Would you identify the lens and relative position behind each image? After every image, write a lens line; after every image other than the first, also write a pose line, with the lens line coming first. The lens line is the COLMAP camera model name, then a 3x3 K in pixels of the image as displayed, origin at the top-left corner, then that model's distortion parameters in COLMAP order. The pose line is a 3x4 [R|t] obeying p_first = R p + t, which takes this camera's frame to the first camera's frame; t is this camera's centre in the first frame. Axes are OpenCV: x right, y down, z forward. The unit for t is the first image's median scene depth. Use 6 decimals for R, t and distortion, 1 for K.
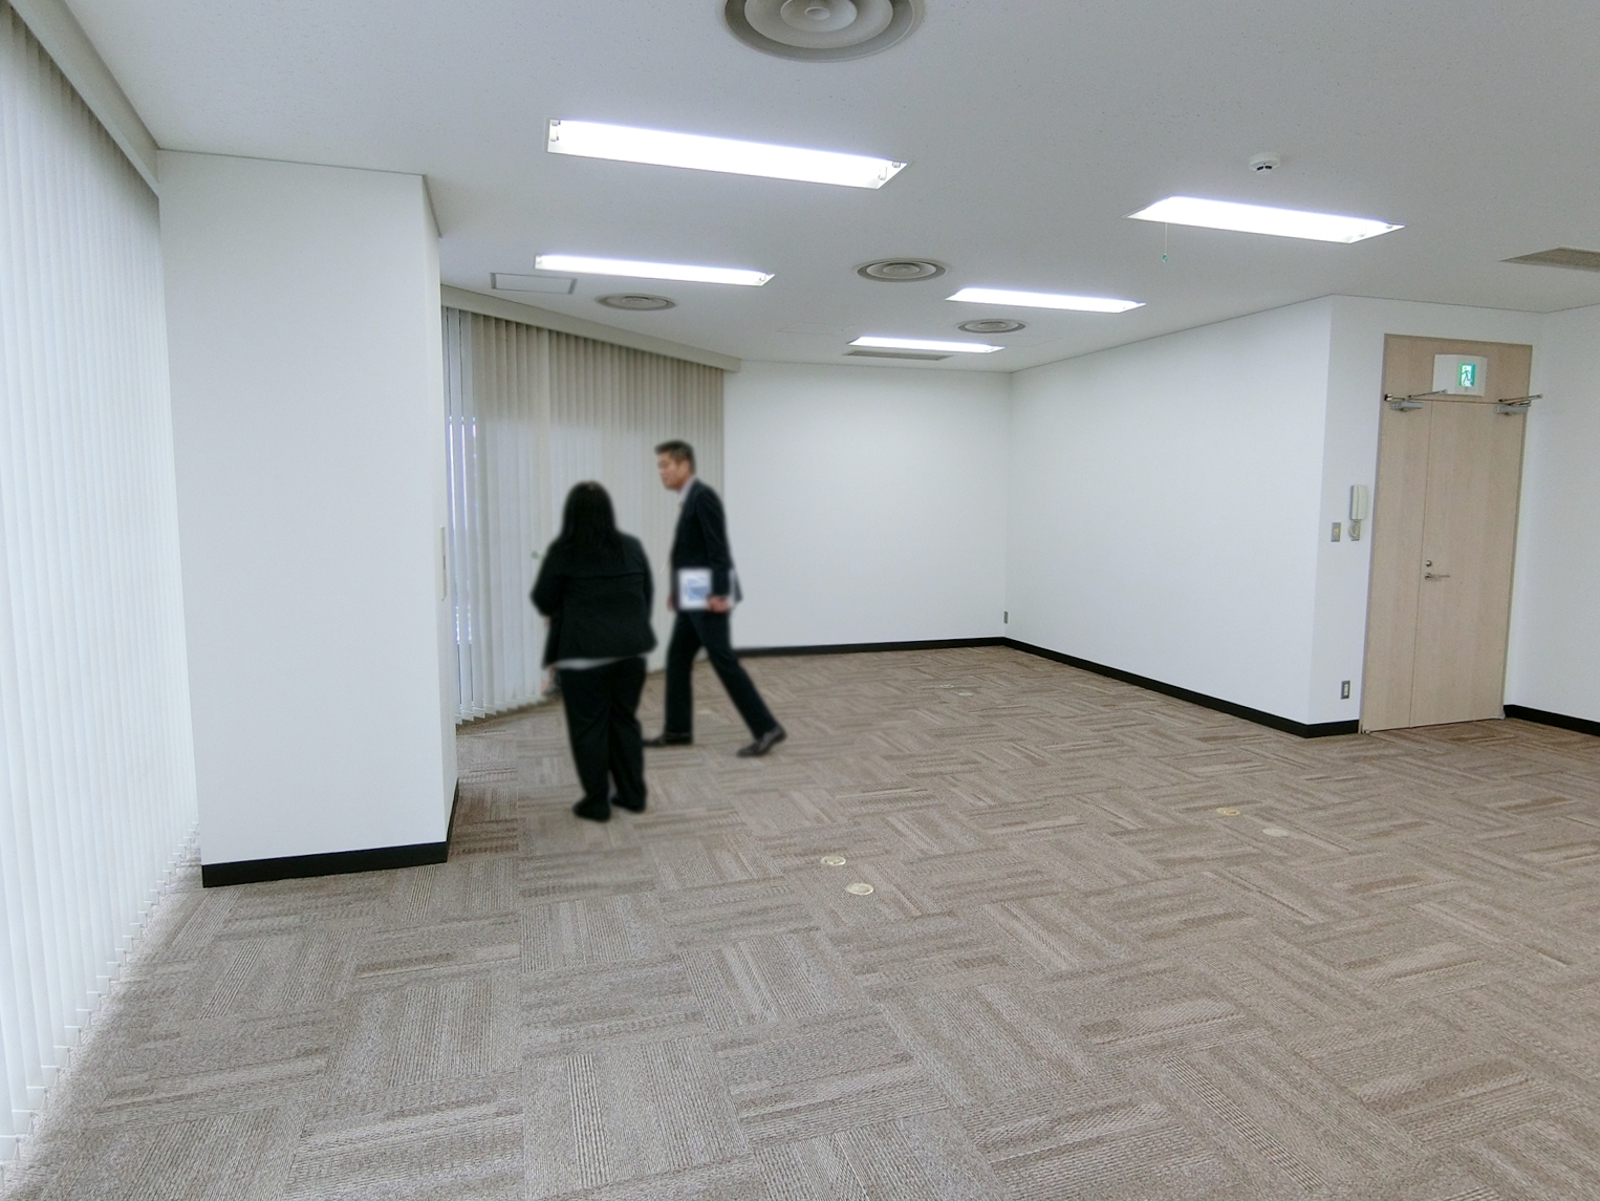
lens RADIAL K [[960.8, 0, 806.0], [0, 960.8, 597.8], [0, 0, 1]] dist [-0.024000, 0.000868]
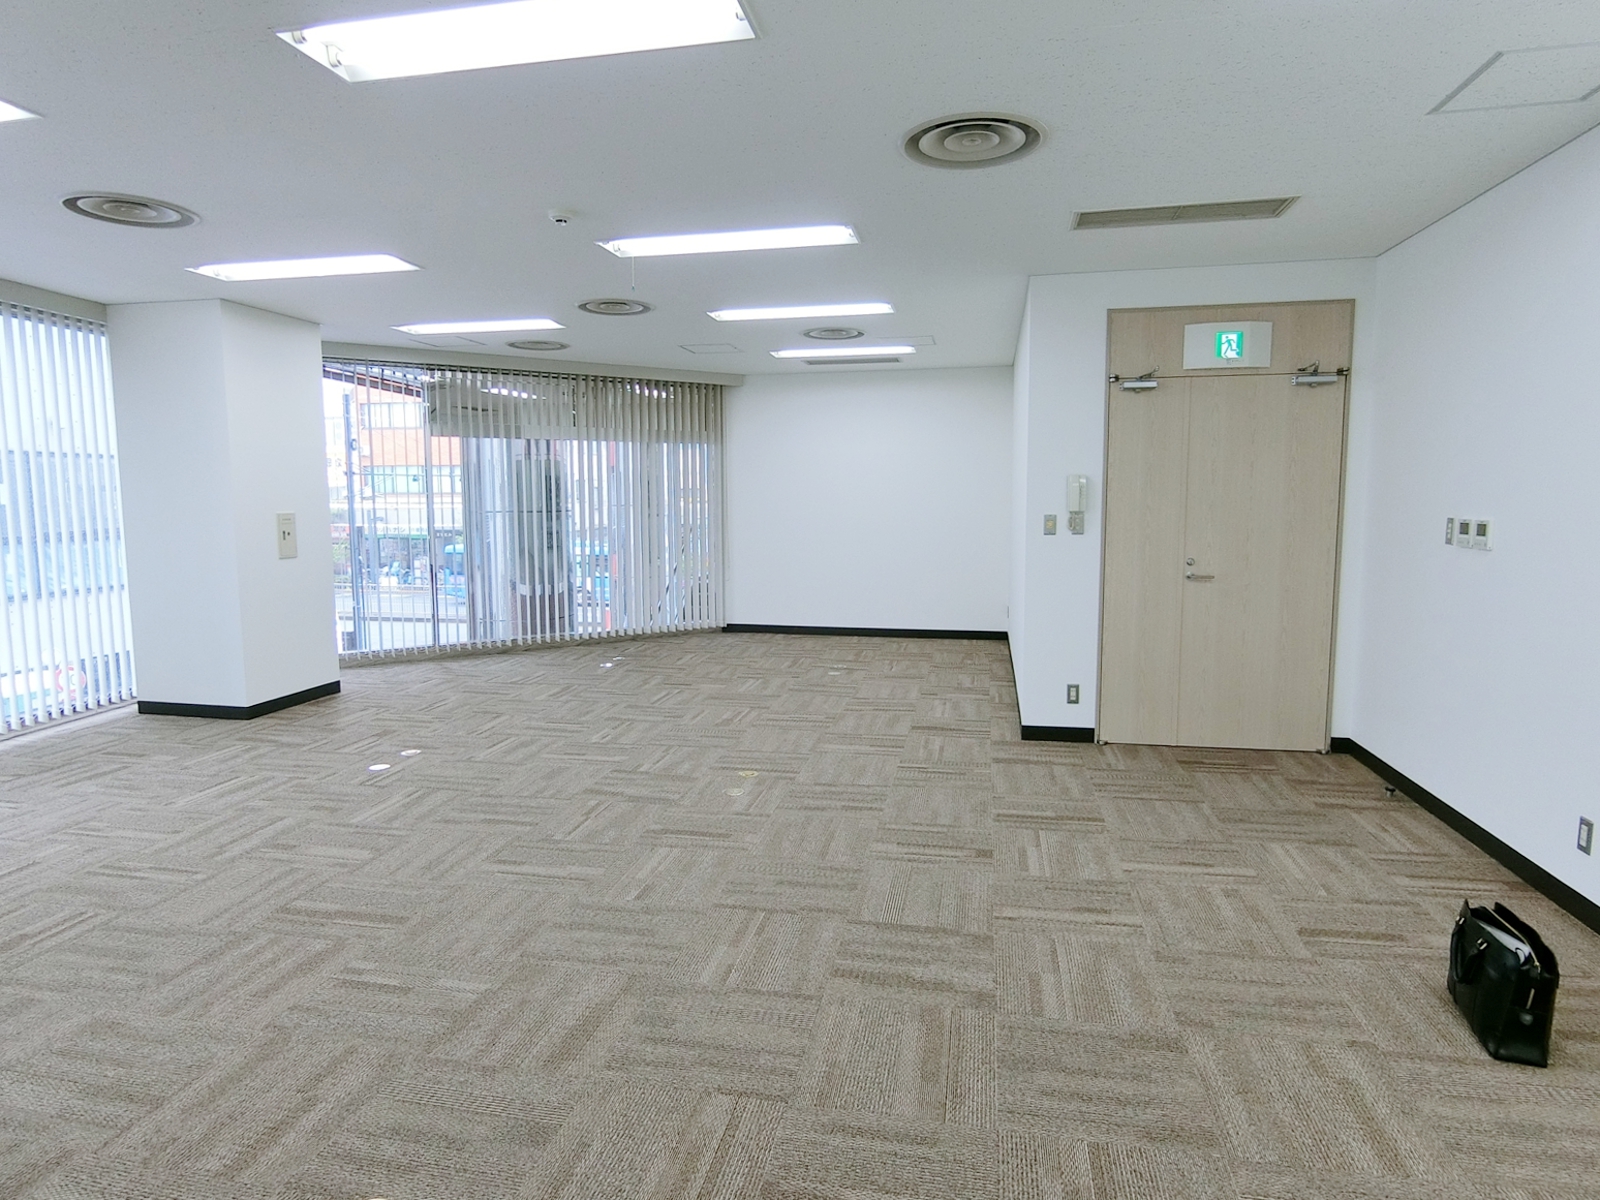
lens RADIAL K [[960.8, 0, 804.6], [0, 960.8, 601.9], [0, 0, 1]] dist [-0.024000, 0.000868]
pose [[0.861069, 0.051664, -0.505856, 1.091019], [-0.045967, 0.998661, 0.023751, -0.005415], [0.506406, 0.002801, 0.862291, 0.074144]]
